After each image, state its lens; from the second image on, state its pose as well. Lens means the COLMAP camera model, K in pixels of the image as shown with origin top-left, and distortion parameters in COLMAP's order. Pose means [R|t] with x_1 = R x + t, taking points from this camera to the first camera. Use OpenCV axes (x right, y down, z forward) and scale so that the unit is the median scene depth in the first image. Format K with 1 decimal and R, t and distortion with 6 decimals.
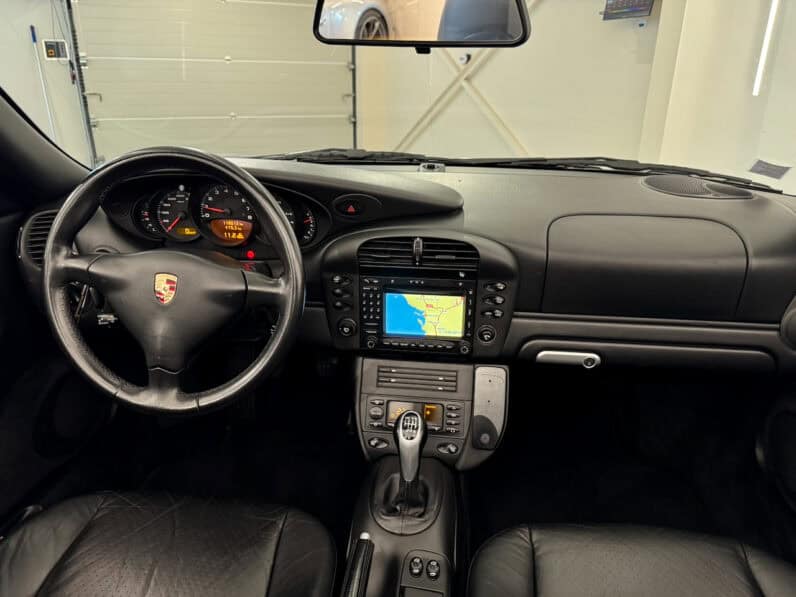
lens RADIAL K [[565.6, 0, 396.6], [0, 565.6, 303.7], [0, 0, 1]] dist [0.048925, -0.056862]
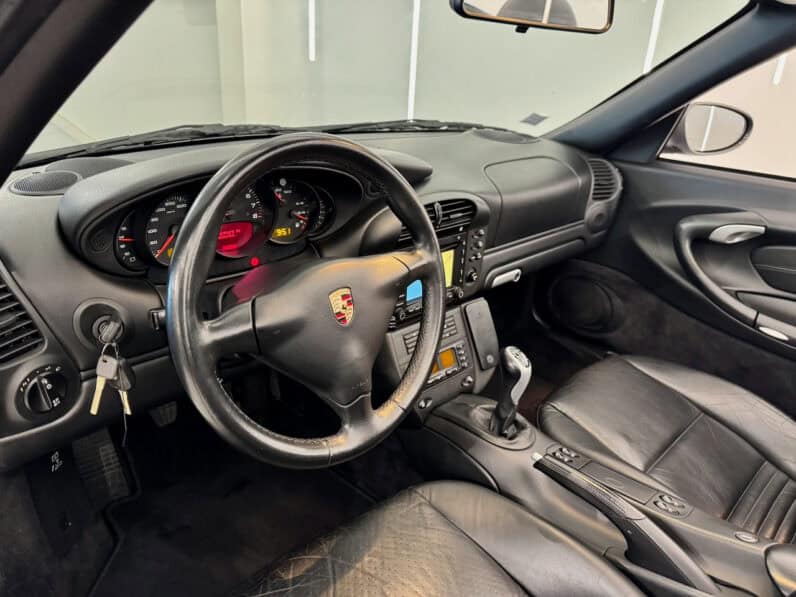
lens RADIAL K [[565.6, 0, 398.3], [0, 565.6, 306.5], [0, 0, 1]] dist [0.048925, -0.056862]
pose [[0.630985, -0.292562, 0.718516, -0.782134], [0.243118, 0.954084, 0.174978, -0.125057], [-0.736716, 0.064276, 0.673140, 0.317464]]
